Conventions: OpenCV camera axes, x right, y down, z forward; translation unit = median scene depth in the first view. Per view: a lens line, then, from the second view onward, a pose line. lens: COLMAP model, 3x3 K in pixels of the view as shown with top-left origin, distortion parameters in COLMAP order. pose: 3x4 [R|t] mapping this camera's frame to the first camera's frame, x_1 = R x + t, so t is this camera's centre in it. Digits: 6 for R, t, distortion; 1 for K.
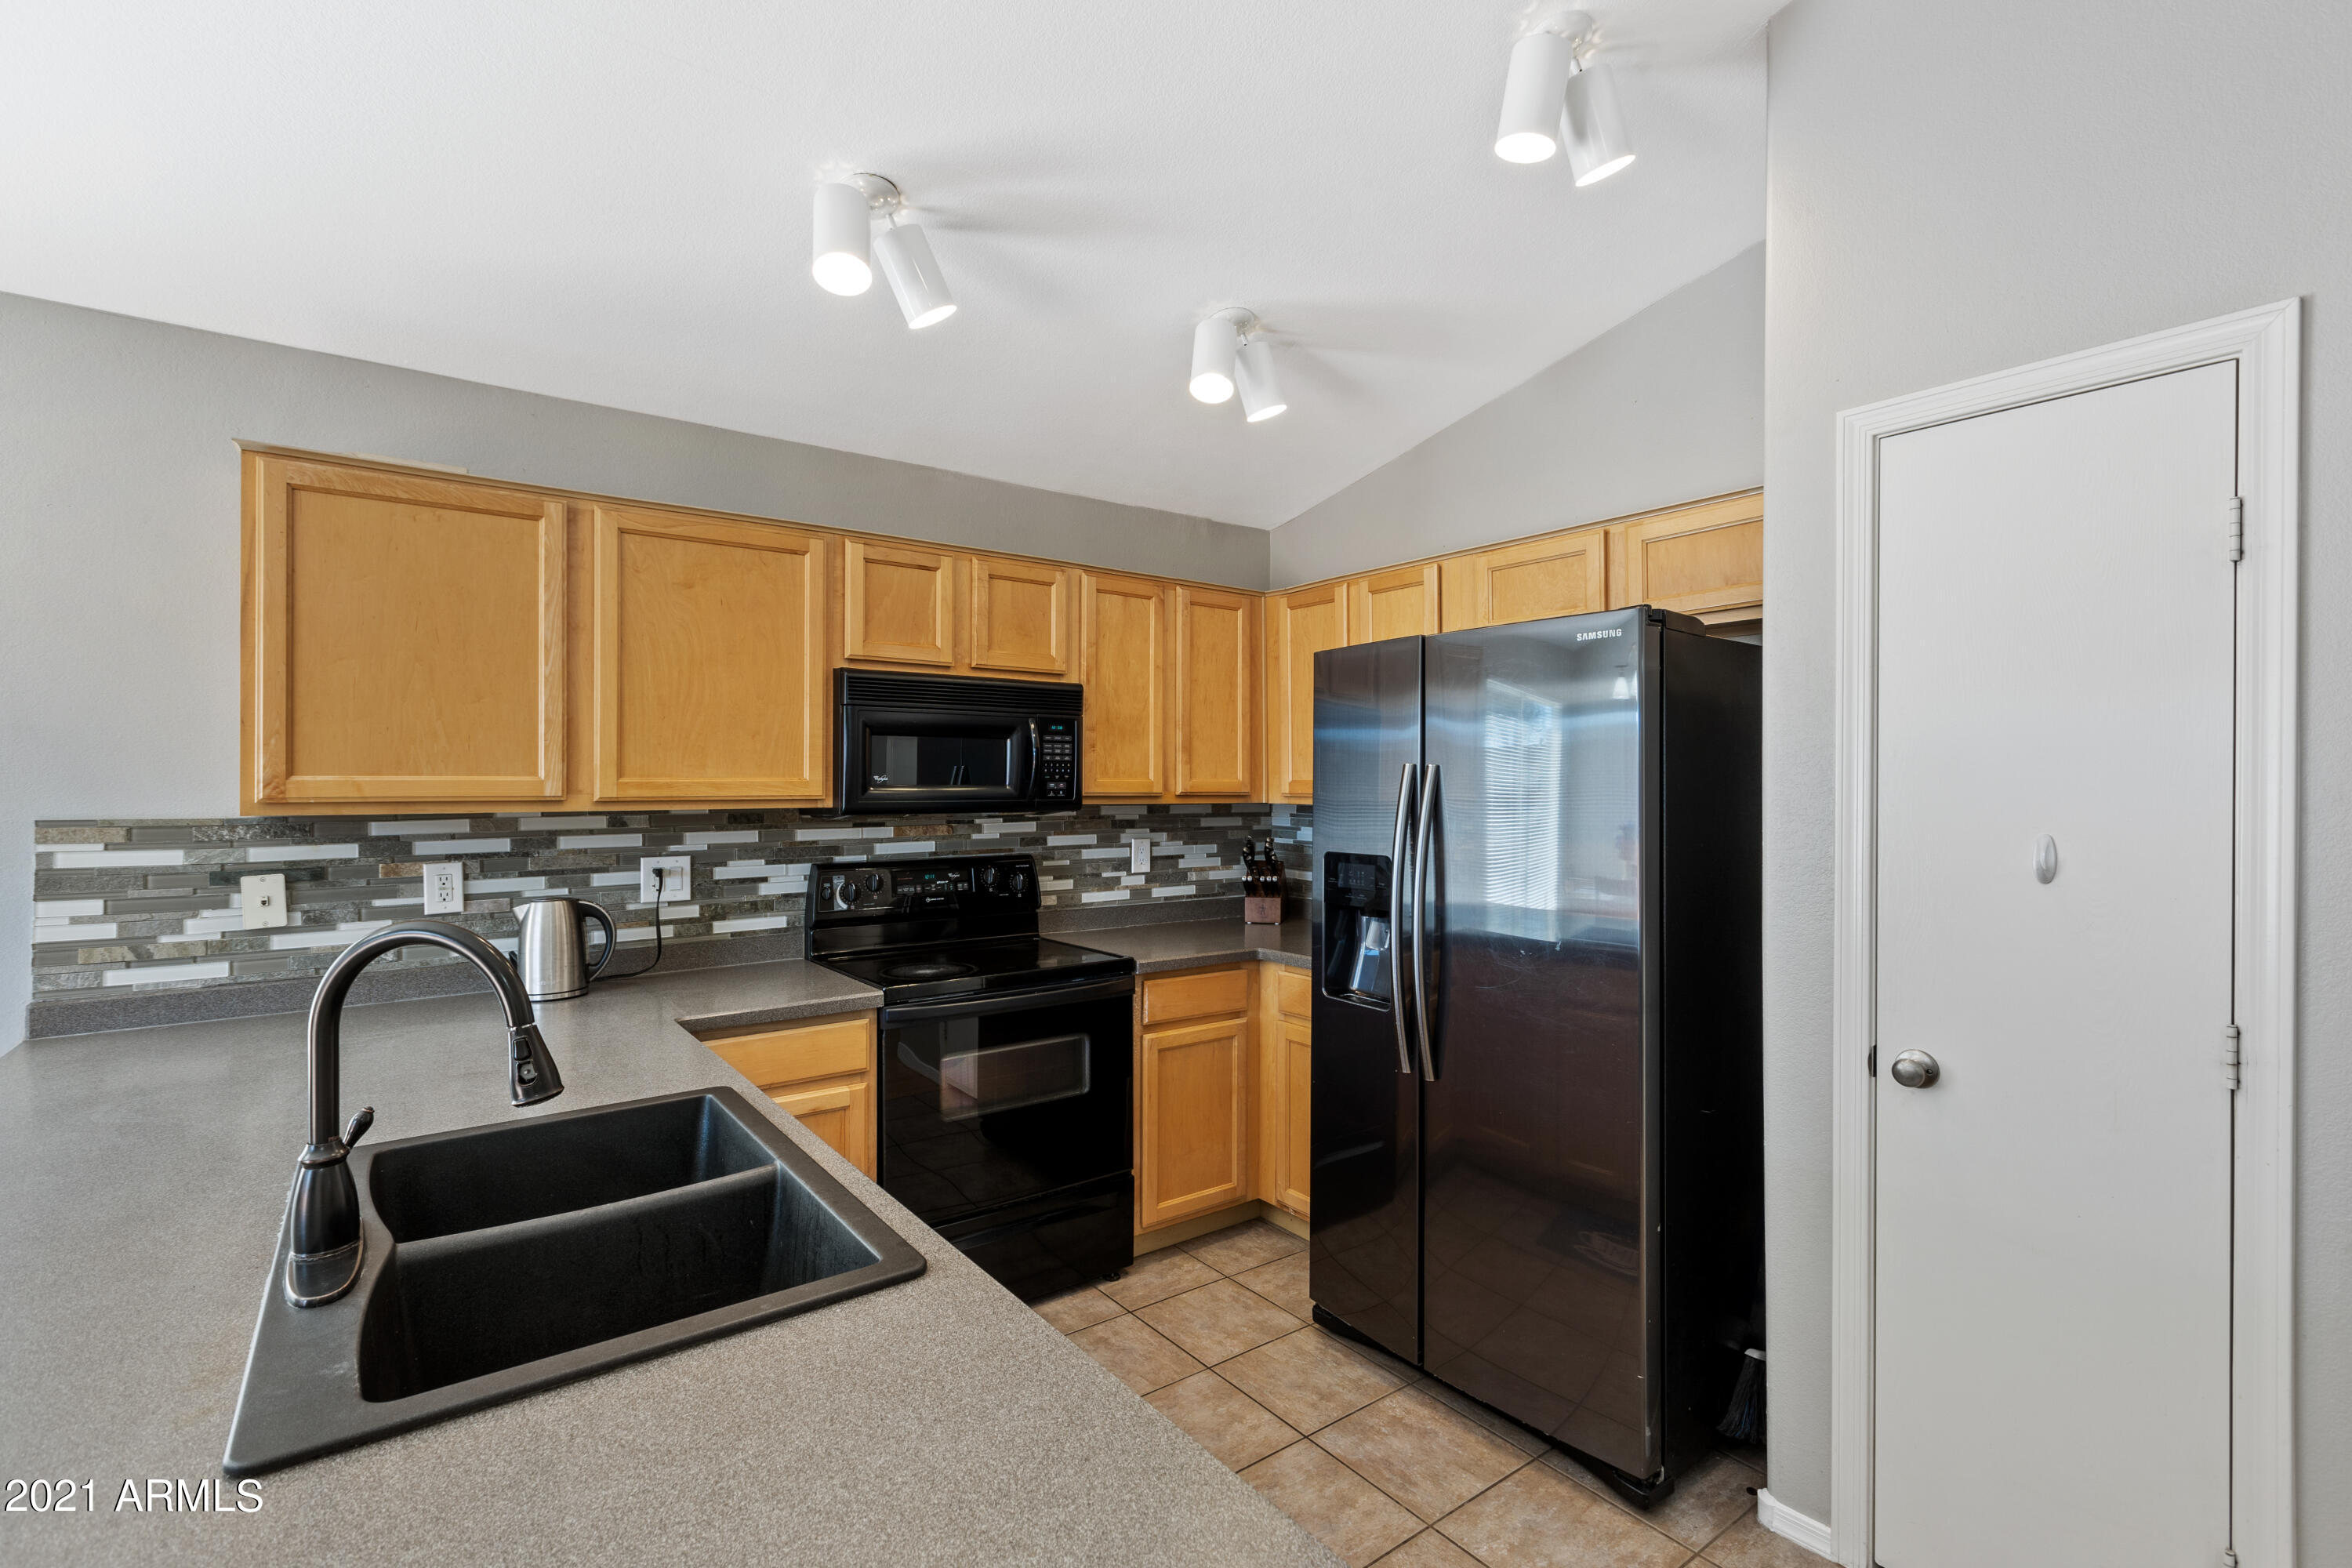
lens RADIAL K [[1056.5, 0, 1174.5], [0, 1056.5, 779.4], [0, 0, 1]] dist [0.001496, 0.001256]
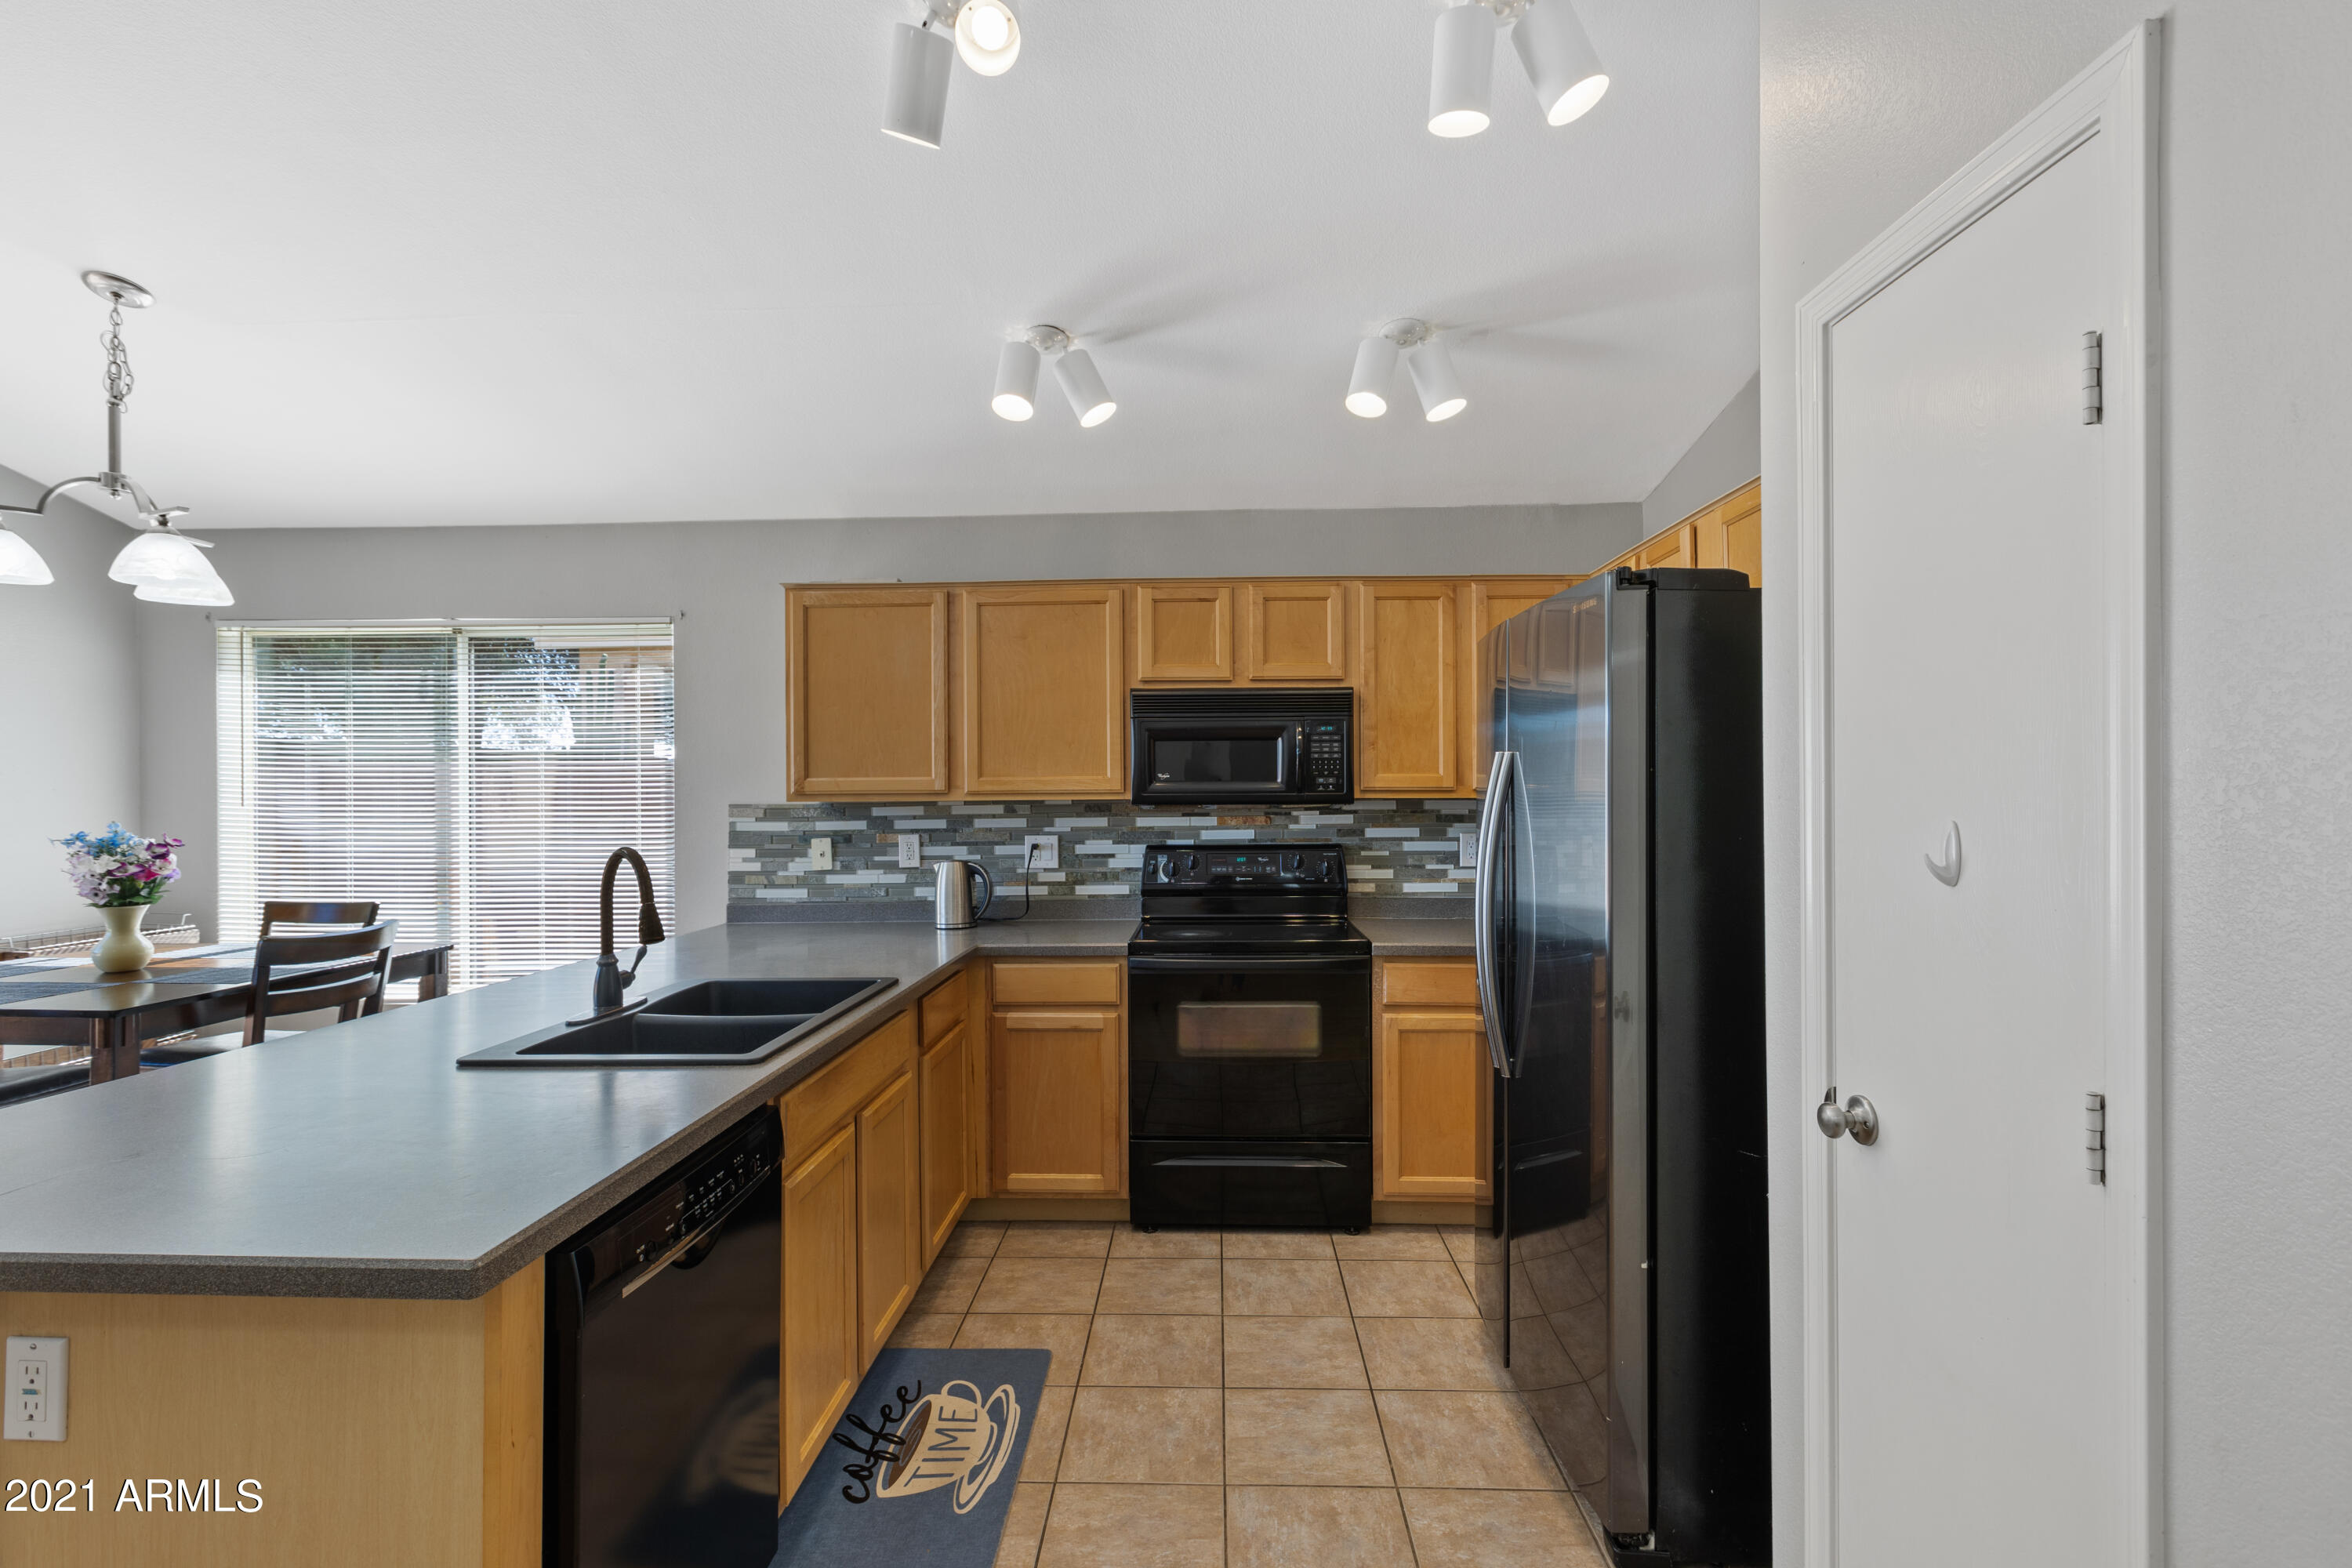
lens RADIAL K [[1056.5, 0, 1170.3], [0, 1056.5, 786.6], [0, 0, 1]] dist [0.001496, 0.001256]
pose [[0.777330, -0.008386, -0.629038, 0.502895], [0.009194, 0.999956, -0.001970, 0.014128], [0.629026, -0.004252, 0.777372, 0.041291]]
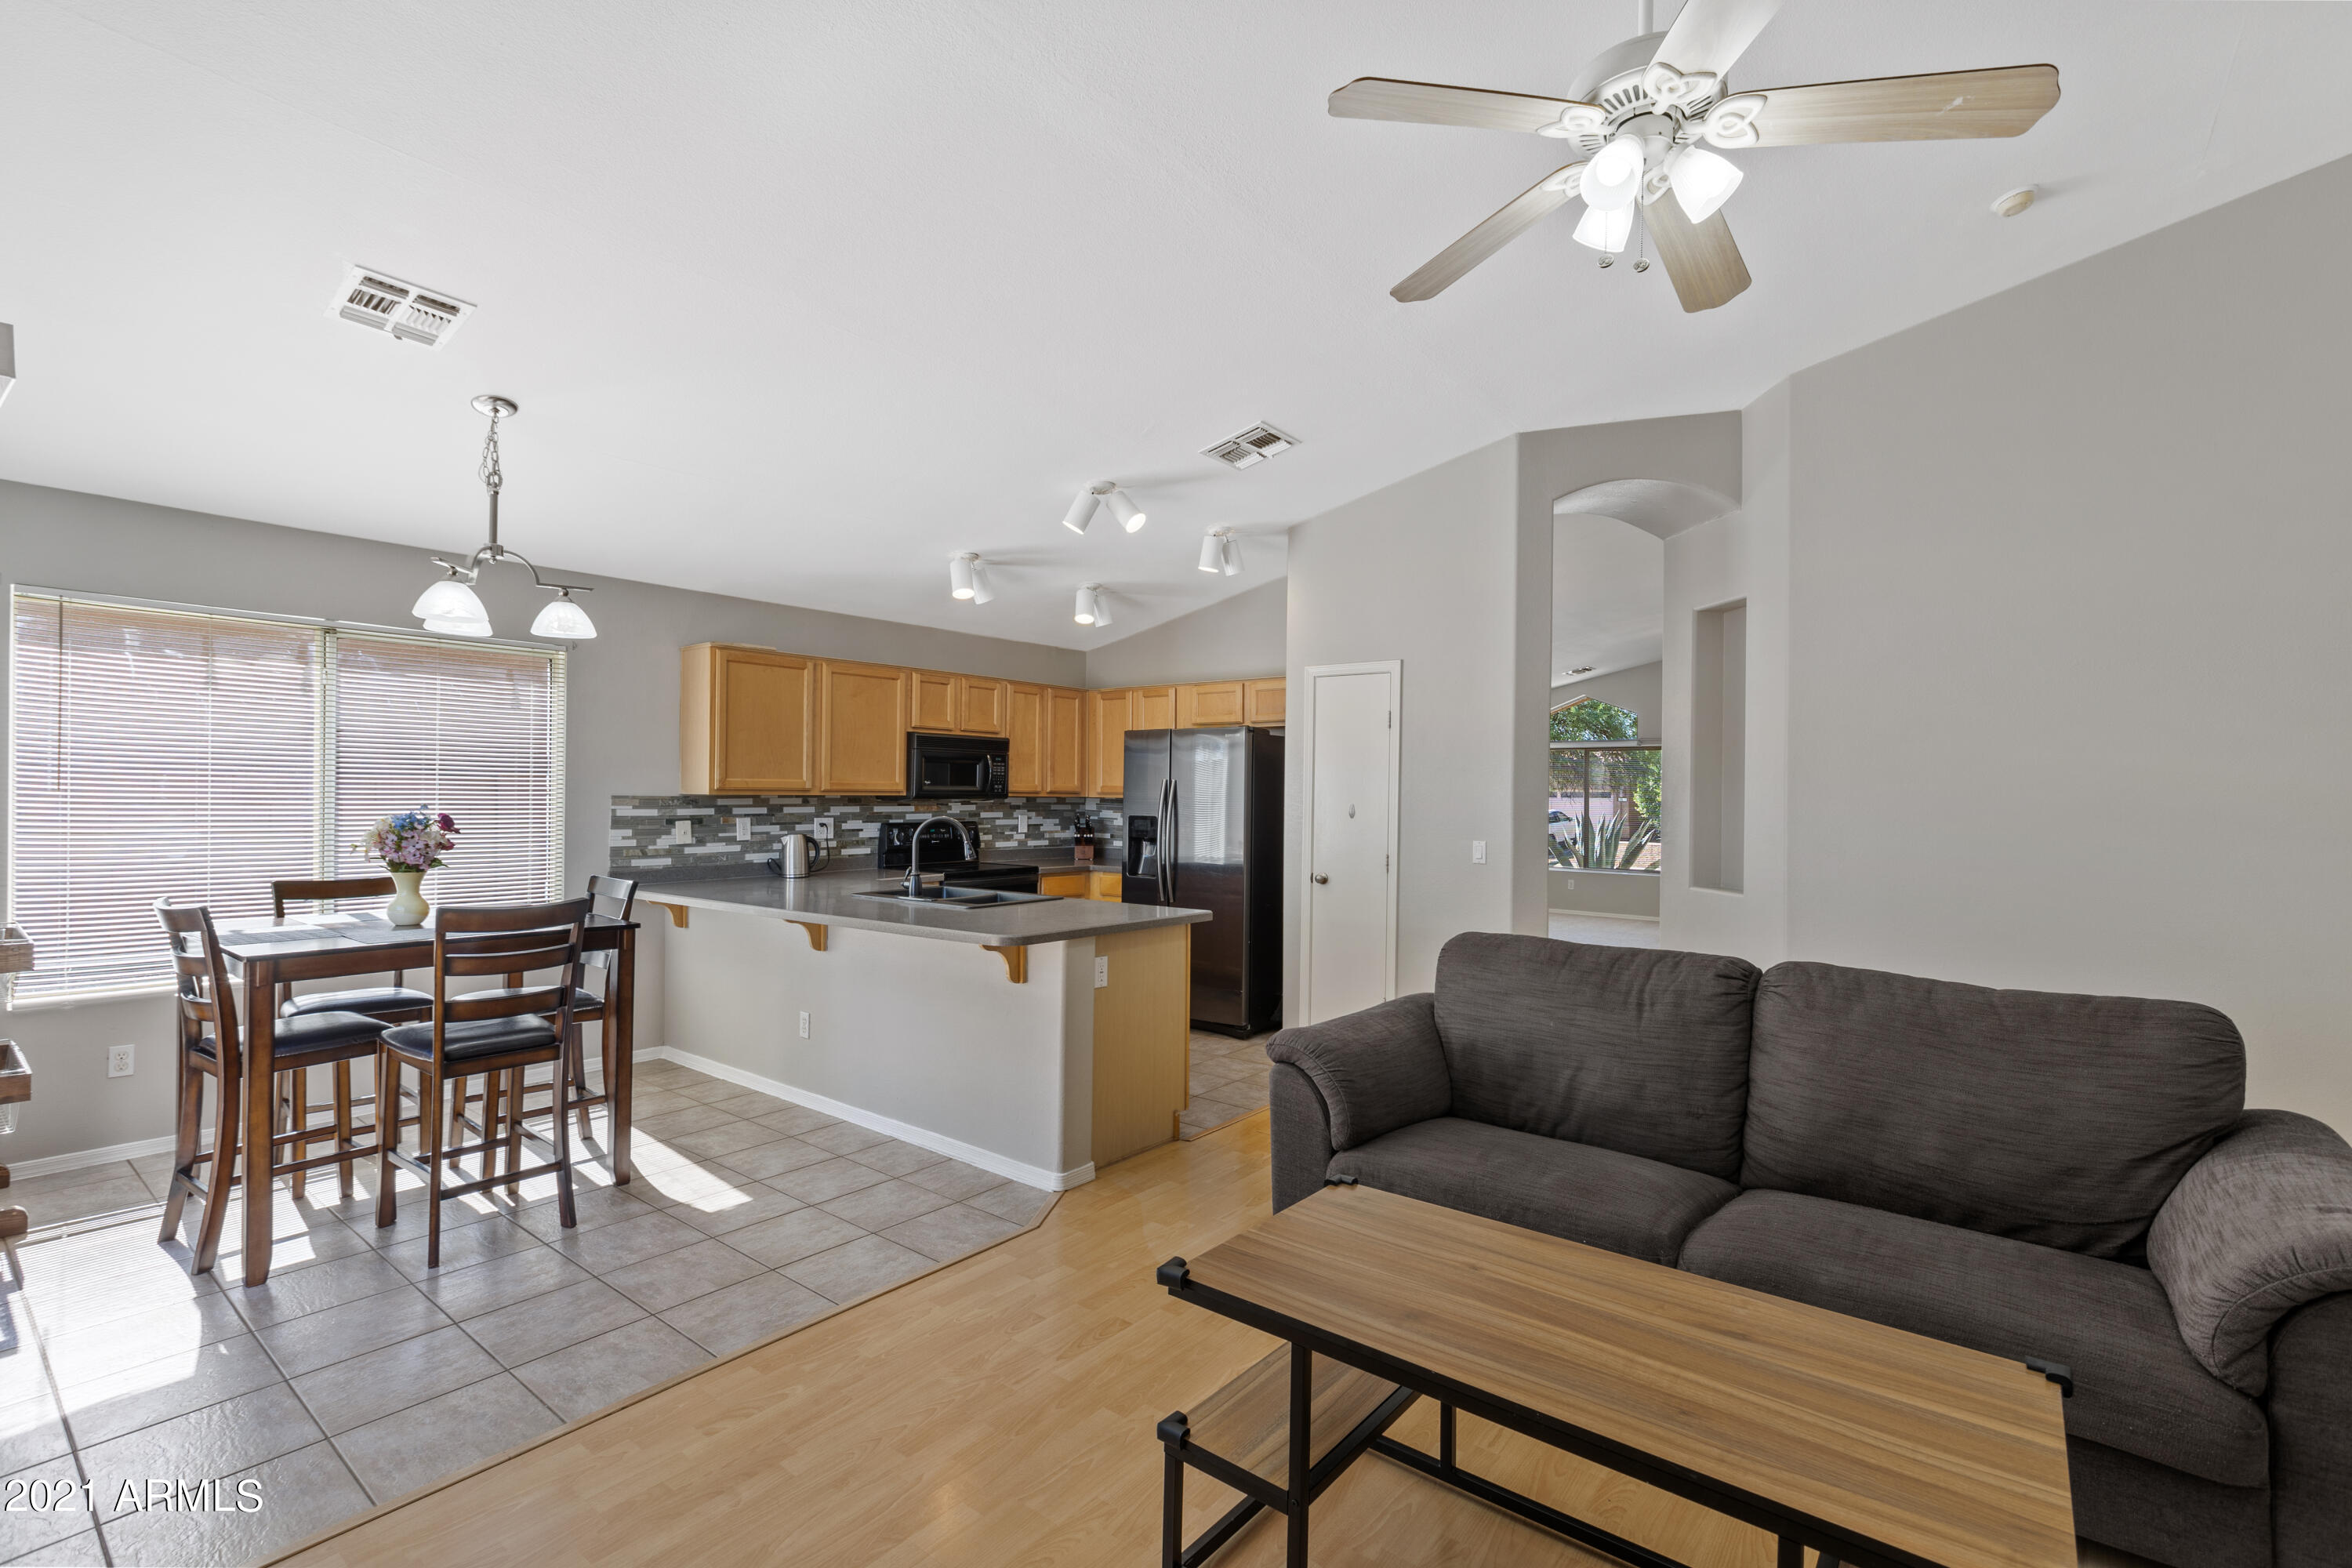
lens RADIAL K [[1056.5, 0, 1180.6], [0, 1056.5, 801.7], [0, 0, 1]] dist [0.001496, 0.001256]
pose [[0.964721, 0.008029, 0.263153, -0.344670], [-0.011766, 0.999851, 0.012629, 0.005721], [-0.263012, -0.015280, 0.964672, -1.227468]]
